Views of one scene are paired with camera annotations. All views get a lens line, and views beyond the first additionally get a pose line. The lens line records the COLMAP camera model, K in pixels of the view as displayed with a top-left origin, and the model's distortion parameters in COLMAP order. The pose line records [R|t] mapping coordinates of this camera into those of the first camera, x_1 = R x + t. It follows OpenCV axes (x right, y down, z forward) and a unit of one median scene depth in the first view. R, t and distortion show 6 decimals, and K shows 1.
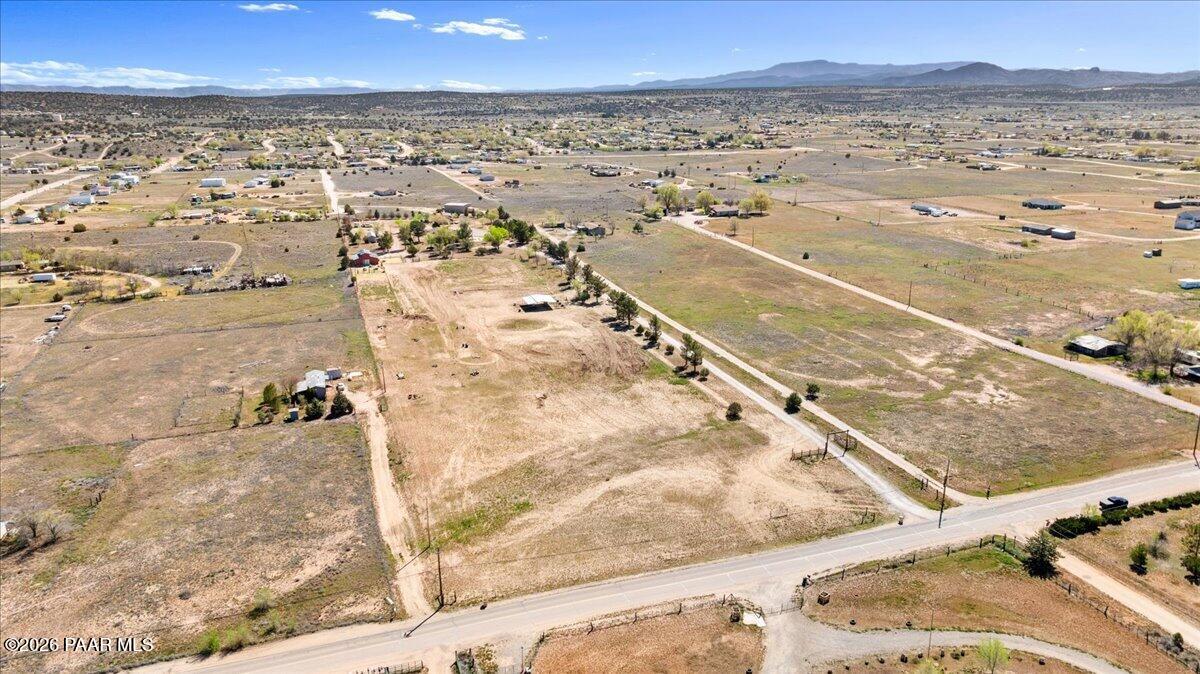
lens RADIAL K [[836.7, 0, 602.6], [0, 836.7, 336.7], [0, 0, 1]] dist [-0.013344, -0.001256]
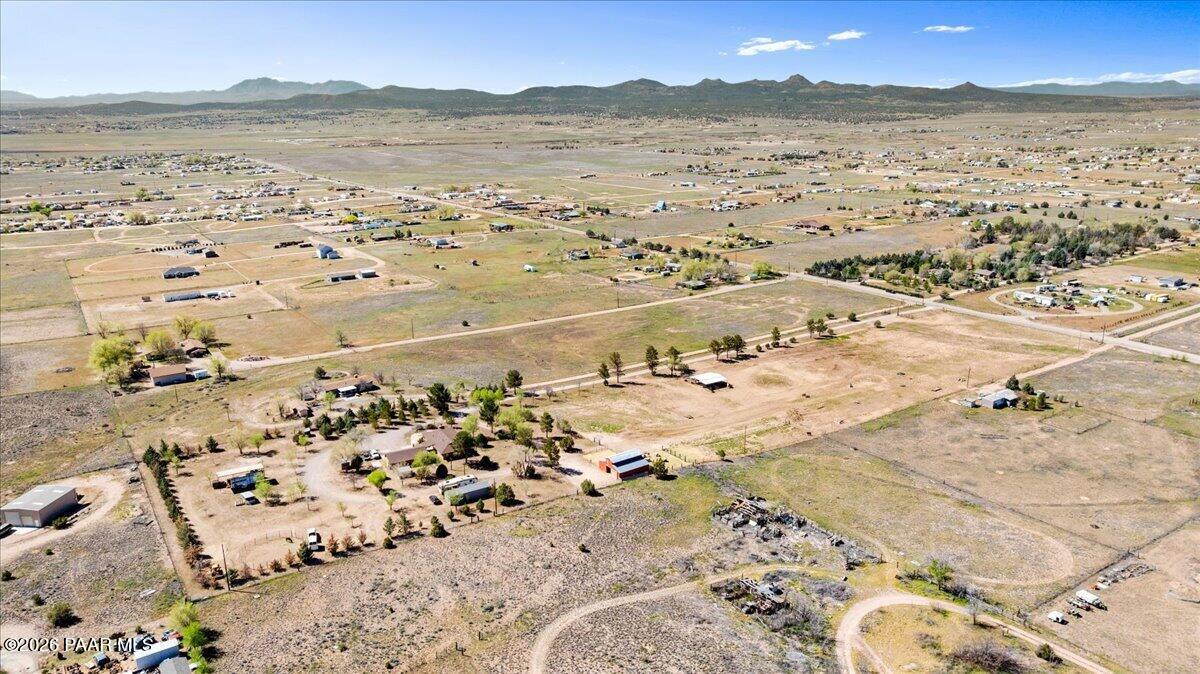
lens RADIAL K [[836.7, 0, 602.6], [0, 836.7, 336.7], [0, 0, 1]] dist [-0.013344, -0.001256]
pose [[-0.257459, -0.243880, 0.935007, -1.647975], [0.286201, 0.904963, 0.314851, -0.749197], [-0.922932, 0.348661, -0.163192, 2.062716]]
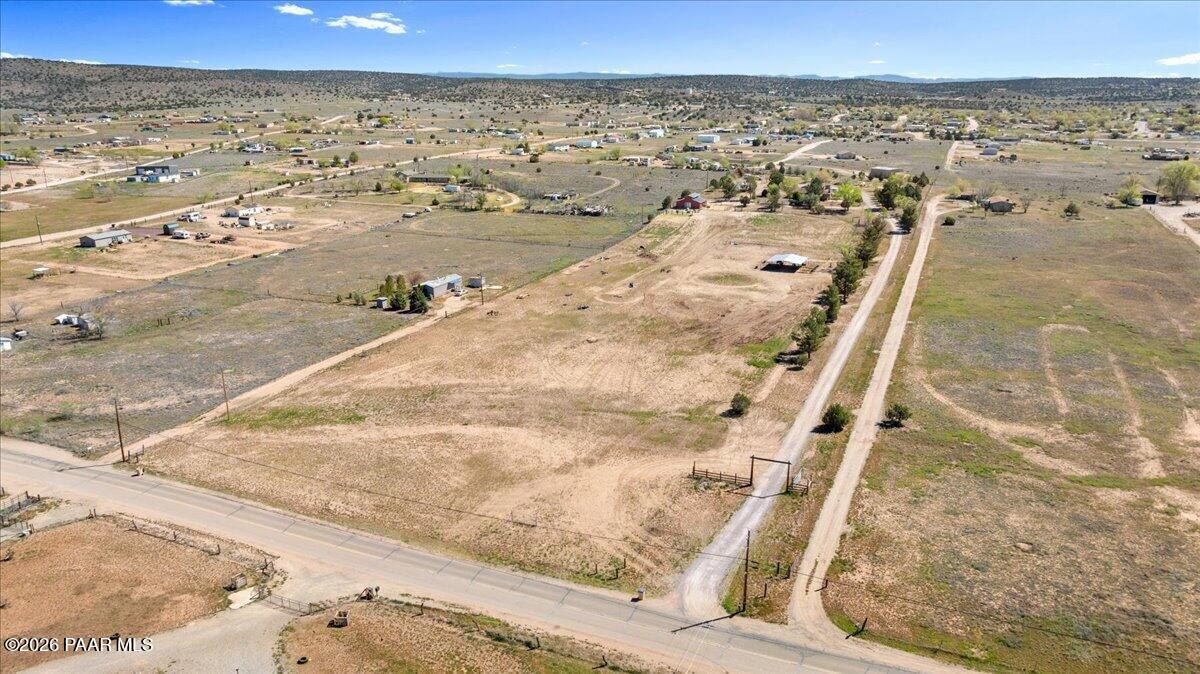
lens RADIAL K [[836.7, 0, 602.6], [0, 836.7, 336.7], [0, 0, 1]] dist [-0.013344, -0.001256]
pose [[0.739992, 0.198155, -0.642764, 0.542957], [-0.190644, 0.978221, 0.082090, -0.003886], [0.645032, 0.061793, 0.761653, 0.409479]]
